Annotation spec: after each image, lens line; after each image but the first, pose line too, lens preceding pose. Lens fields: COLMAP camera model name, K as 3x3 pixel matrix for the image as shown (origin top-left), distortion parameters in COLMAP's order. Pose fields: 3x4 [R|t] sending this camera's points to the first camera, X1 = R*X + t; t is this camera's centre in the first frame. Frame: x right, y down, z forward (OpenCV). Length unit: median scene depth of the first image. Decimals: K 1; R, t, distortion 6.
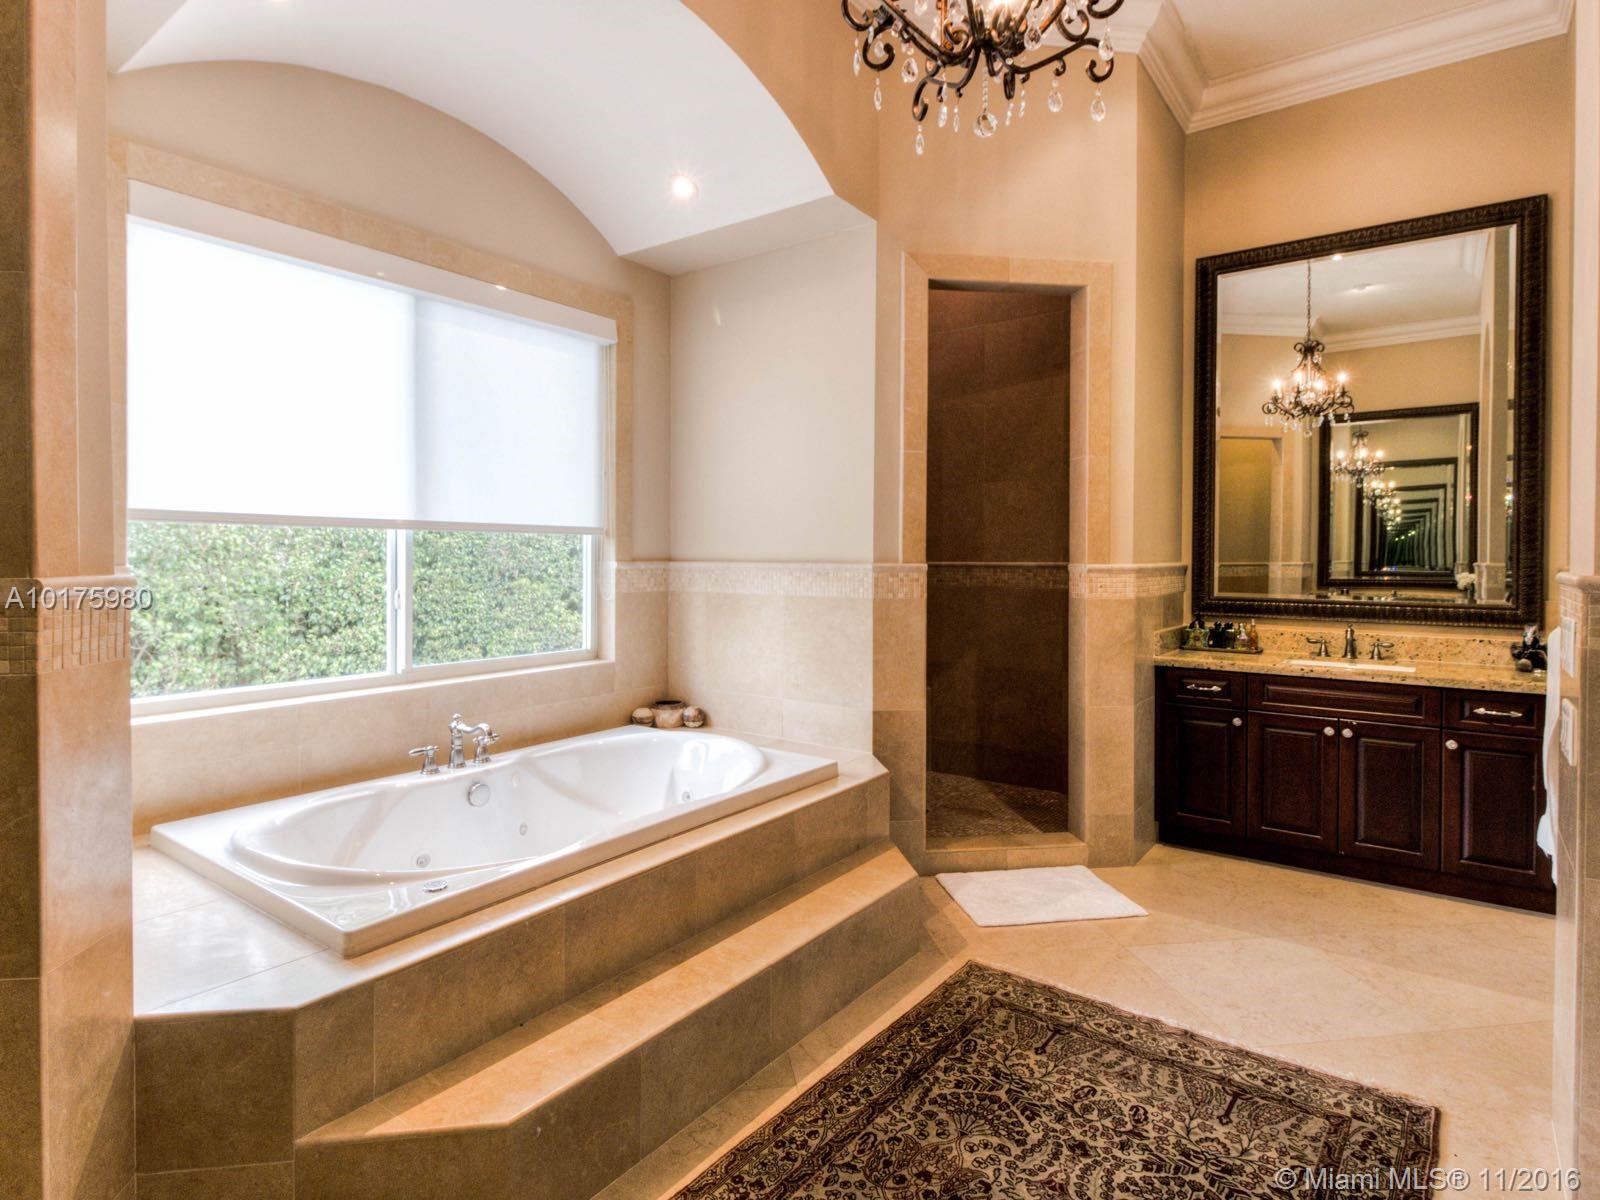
lens RADIAL K [[814.6, 0, 799.1], [0, 814.6, 596.9], [0, 0, 1]] dist [0.014906, -0.005974]
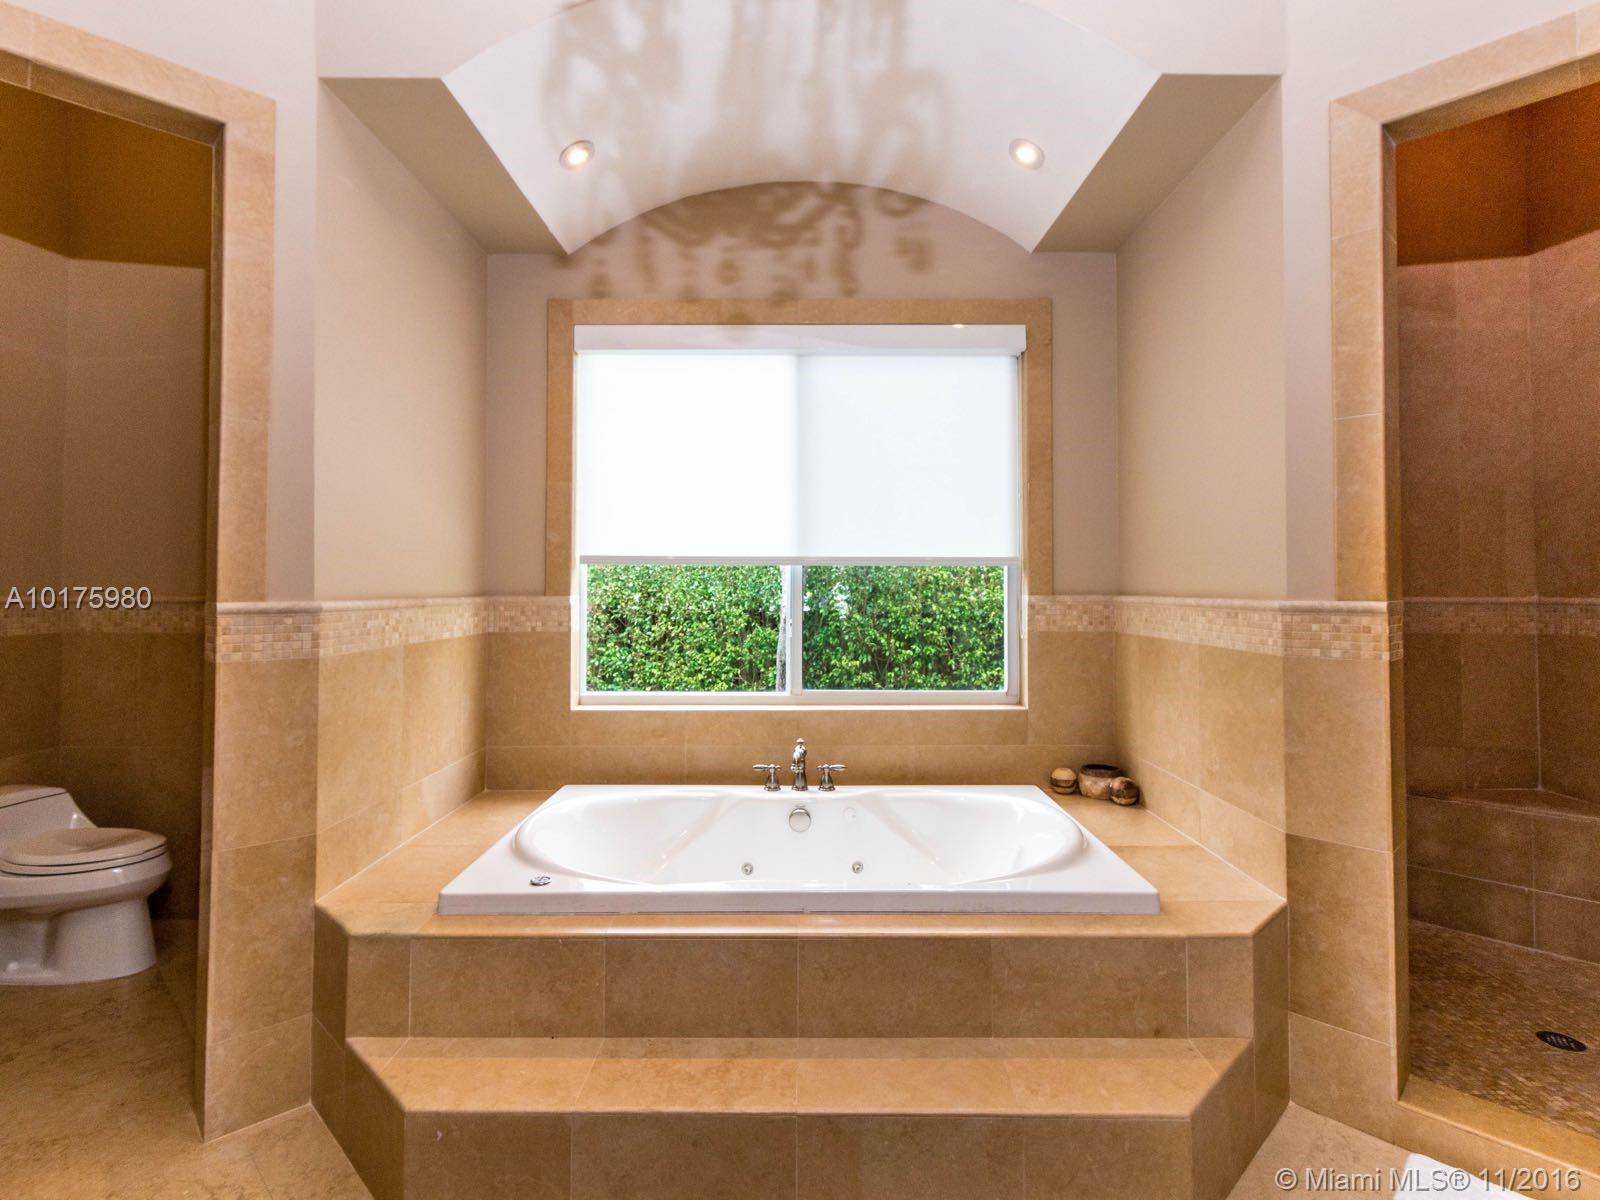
lens RADIAL K [[814.6, 0, 824.0], [0, 814.6, 593.4], [0, 0, 1]] dist [0.014906, -0.005974]
pose [[0.621769, 0.005129, -0.783184, 0.569696], [-0.040186, 0.998870, -0.025362, -0.024477], [0.782169, 0.047242, 0.621273, 0.493656]]
